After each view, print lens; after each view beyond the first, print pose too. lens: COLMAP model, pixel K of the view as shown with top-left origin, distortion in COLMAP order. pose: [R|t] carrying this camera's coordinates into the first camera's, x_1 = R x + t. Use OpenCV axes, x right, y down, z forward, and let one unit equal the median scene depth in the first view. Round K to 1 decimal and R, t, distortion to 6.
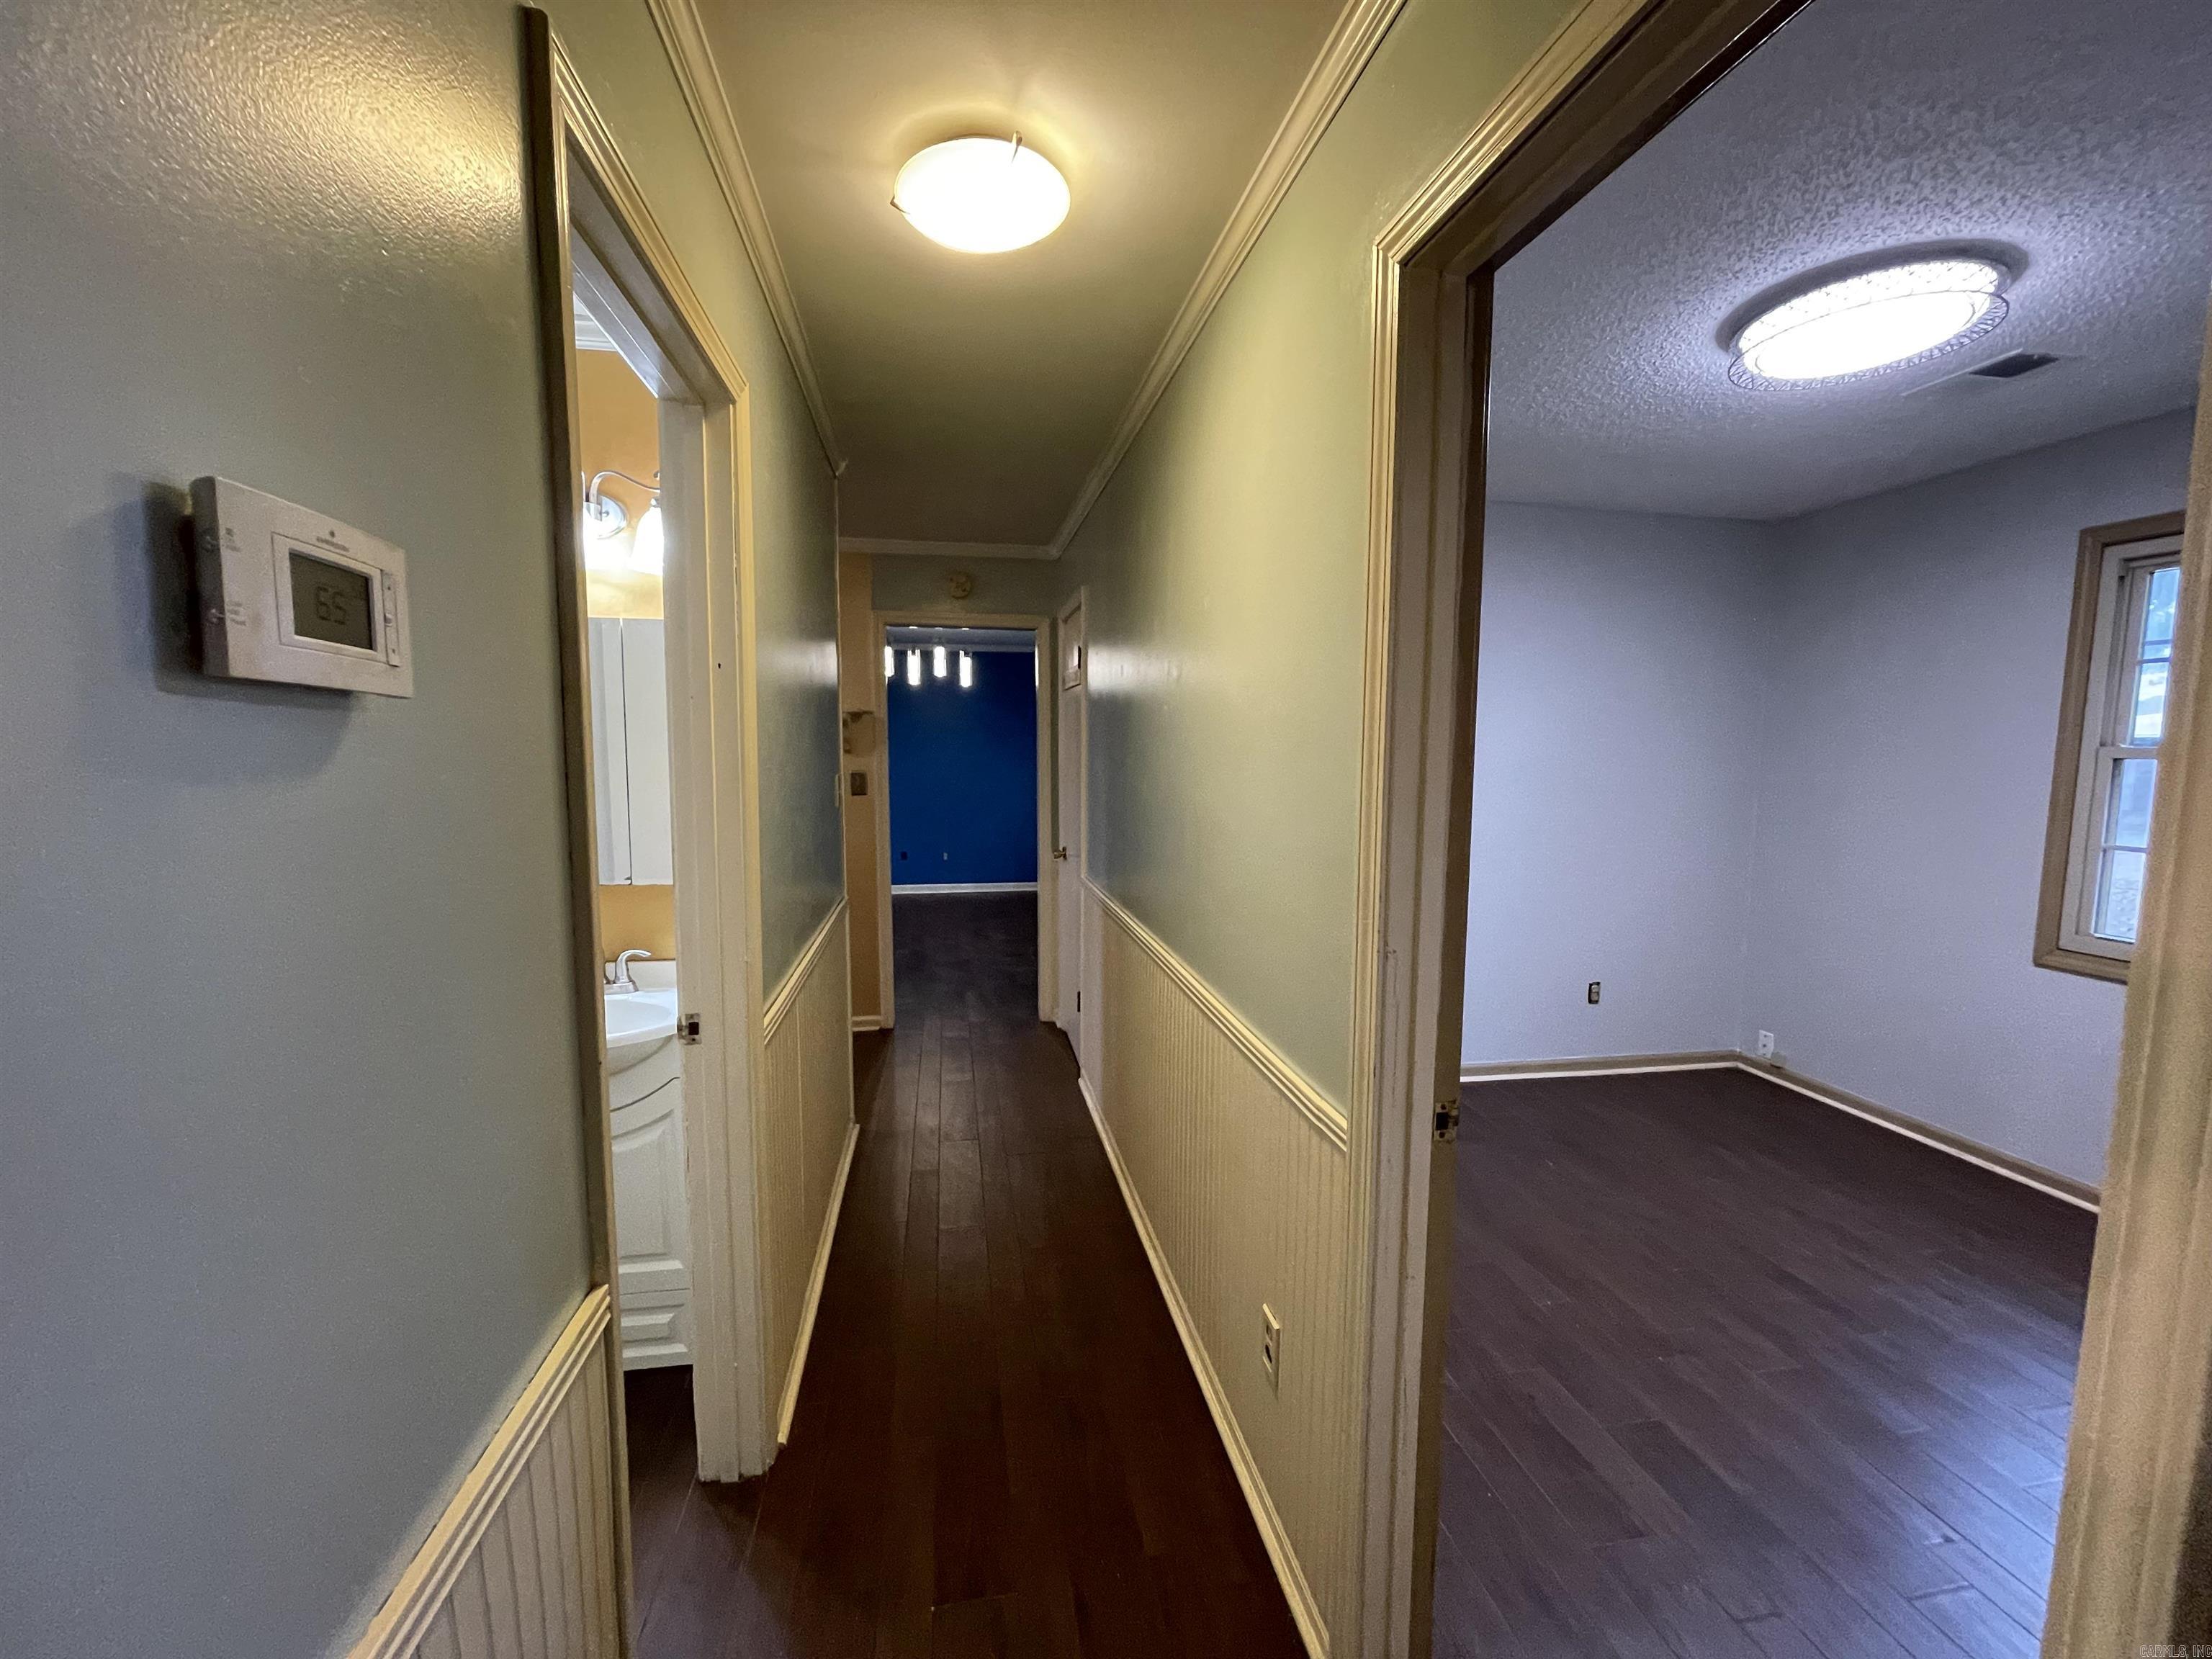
lens RADIAL K [[885.7, 0, 1074.2], [0, 885.7, 840.0], [0, 0, 1]] dist [-0.000901, -0.003666]
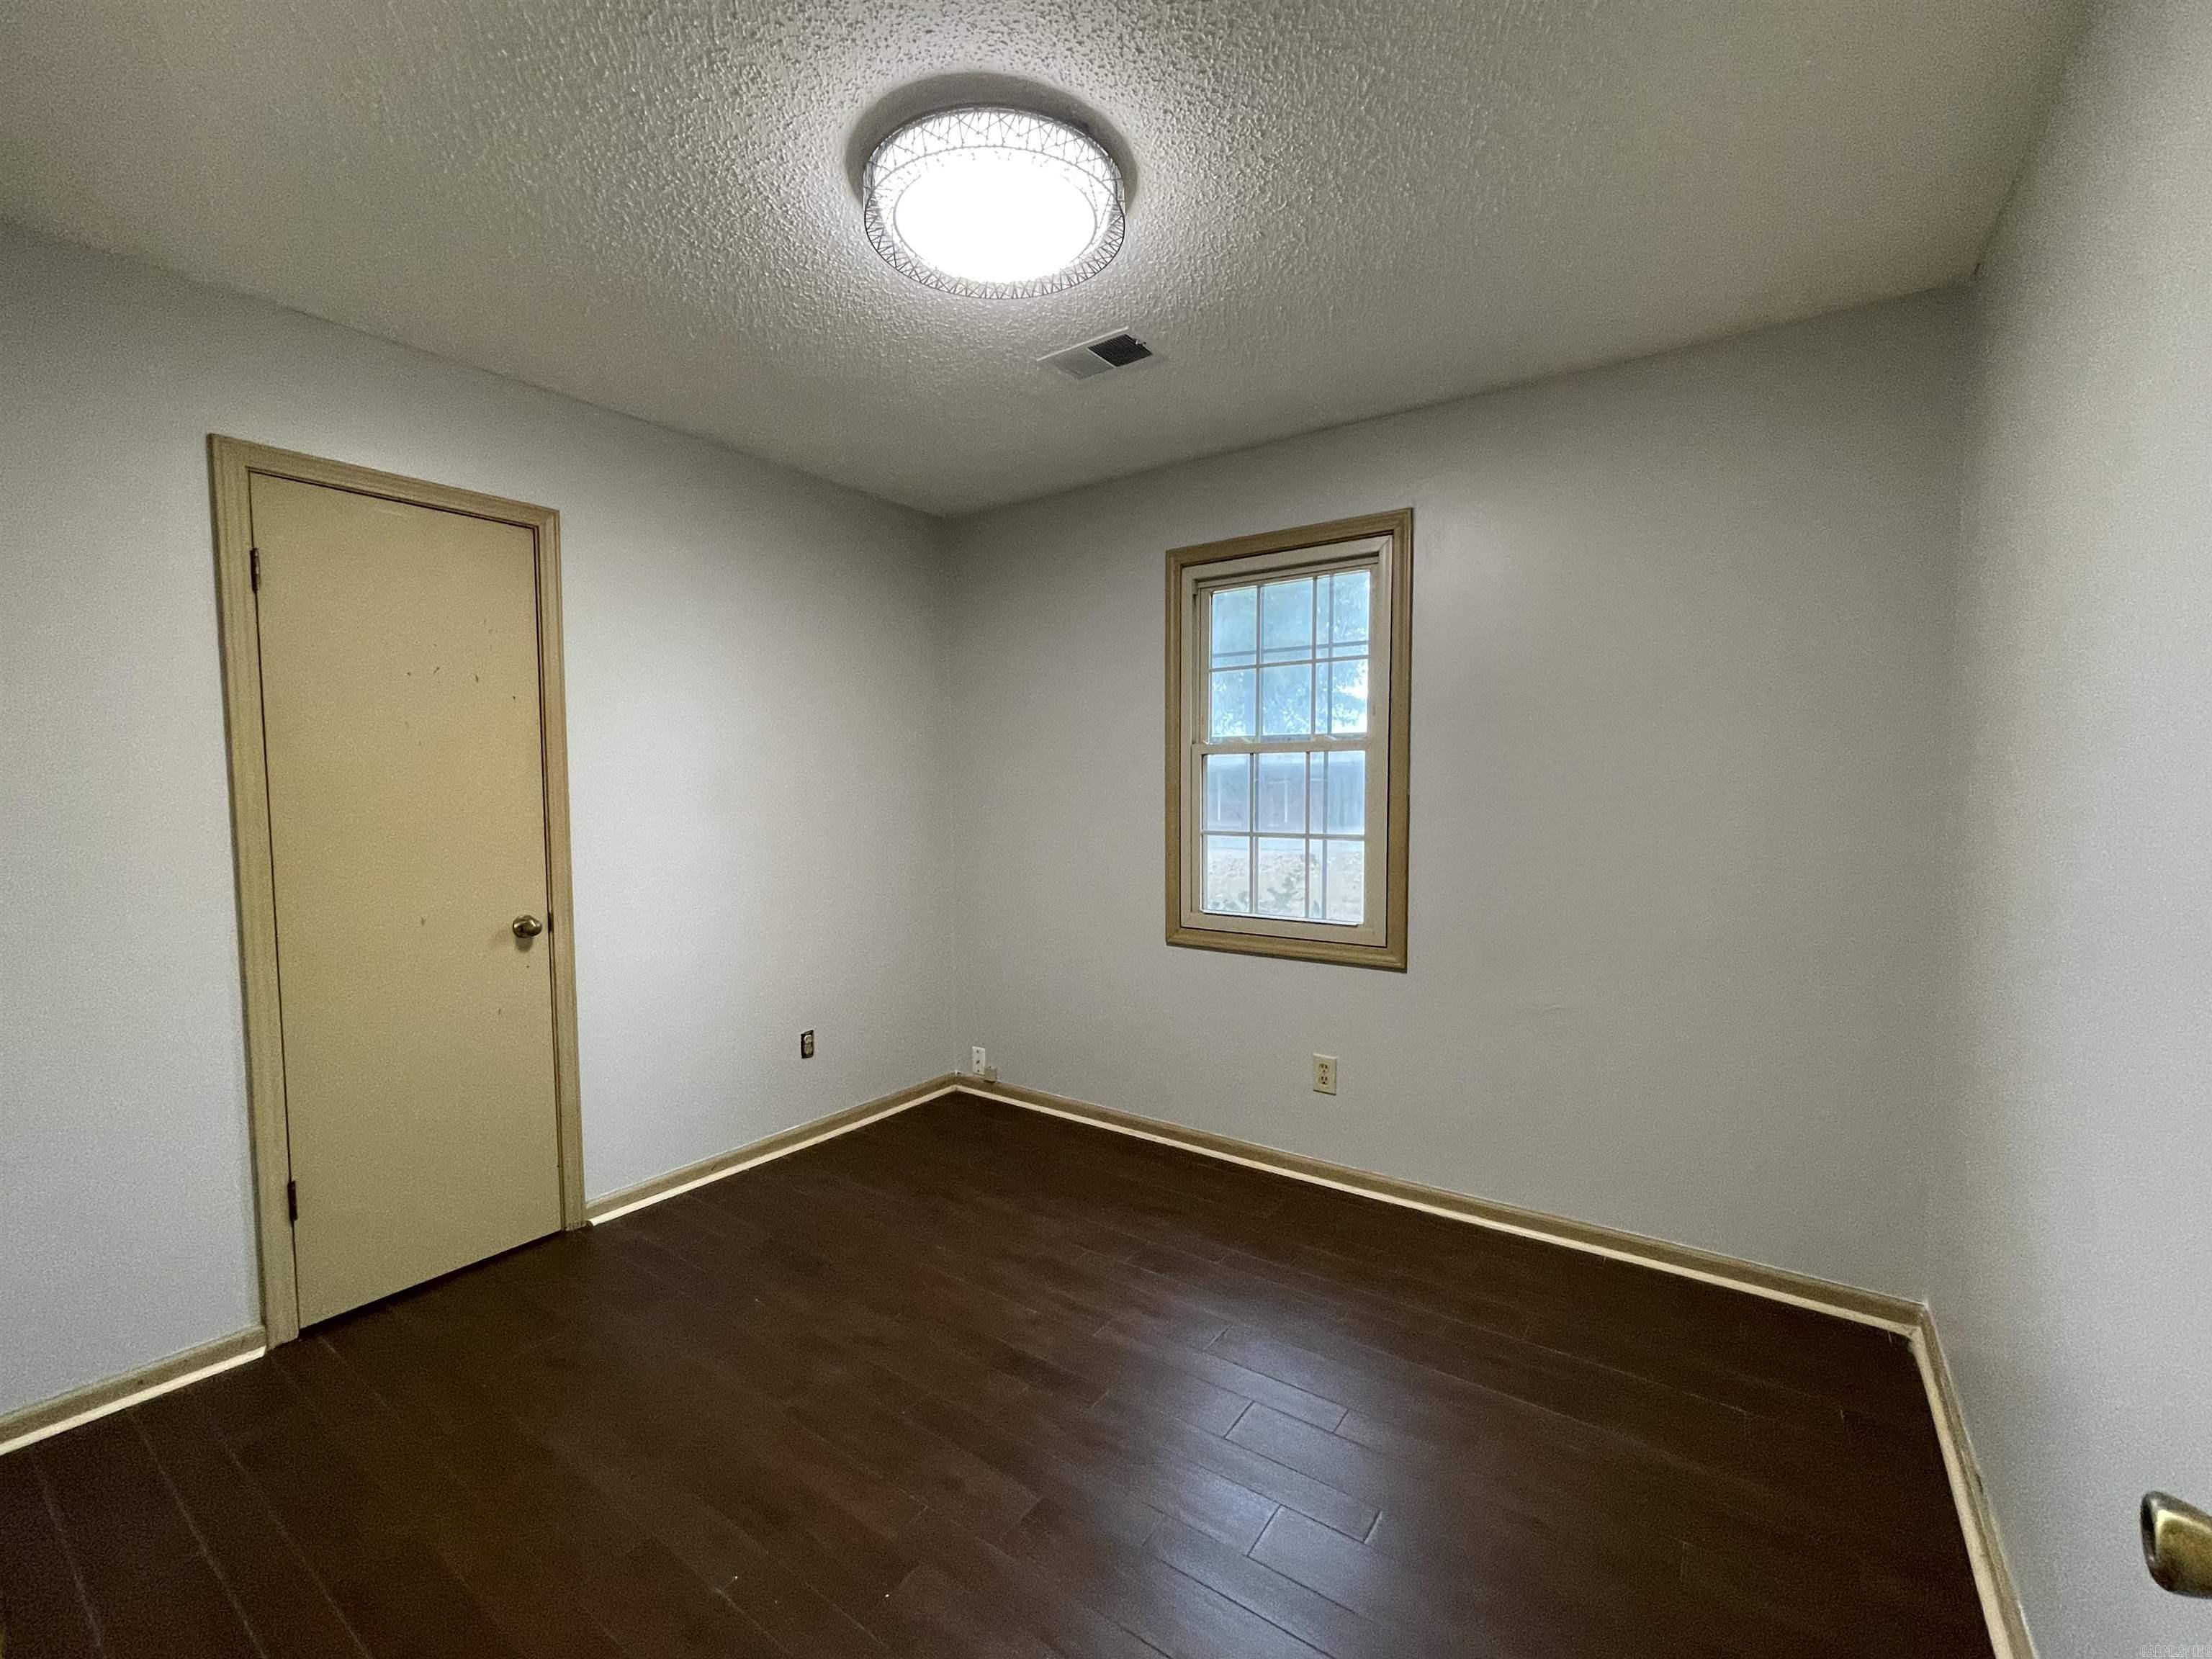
lens RADIAL K [[930.7, 0, 1096.9], [0, 930.7, 837.4], [0, 0, 1]] dist [0.000889, -0.000084]
pose [[0.696167, -0.047924, 0.716279, 0.223632], [0.078535, 0.996865, -0.009634, 0.015192], [-0.713571, 0.062960, 0.697748, 0.264625]]
